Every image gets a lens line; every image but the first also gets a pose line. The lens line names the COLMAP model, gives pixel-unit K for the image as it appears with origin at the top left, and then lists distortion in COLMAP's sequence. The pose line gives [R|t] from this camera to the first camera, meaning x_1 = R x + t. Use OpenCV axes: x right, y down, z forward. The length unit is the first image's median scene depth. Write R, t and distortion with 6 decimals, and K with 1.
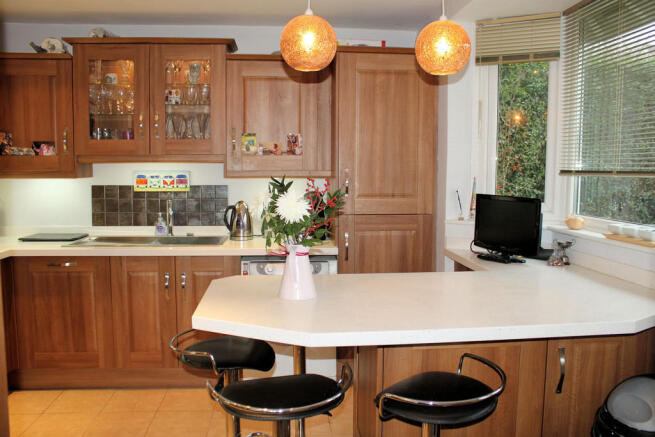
lens RADIAL K [[548.7, 0, 327.5], [0, 548.7, 218.5], [0, 0, 1]] dist [-0.191371, 0.195083]
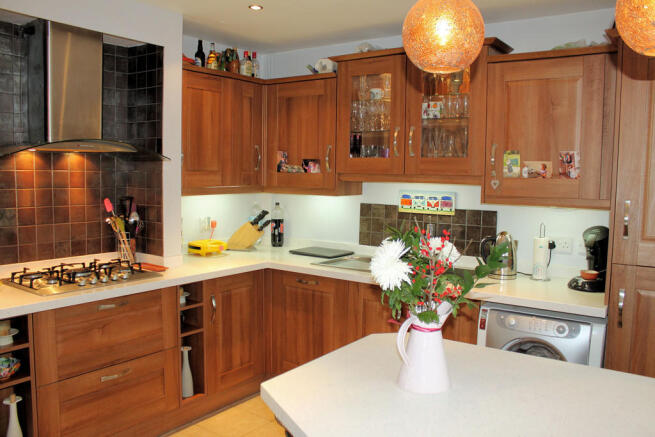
lens RADIAL K [[548.7, 0, 327.5], [0, 548.7, 218.5], [0, 0, 1]] dist [-0.191371, 0.195083]
pose [[0.751498, 0.063678, -0.656655, 0.186004], [-0.069756, 0.997421, 0.016893, -0.049553], [0.656037, 0.033111, 0.754002, 0.212096]]
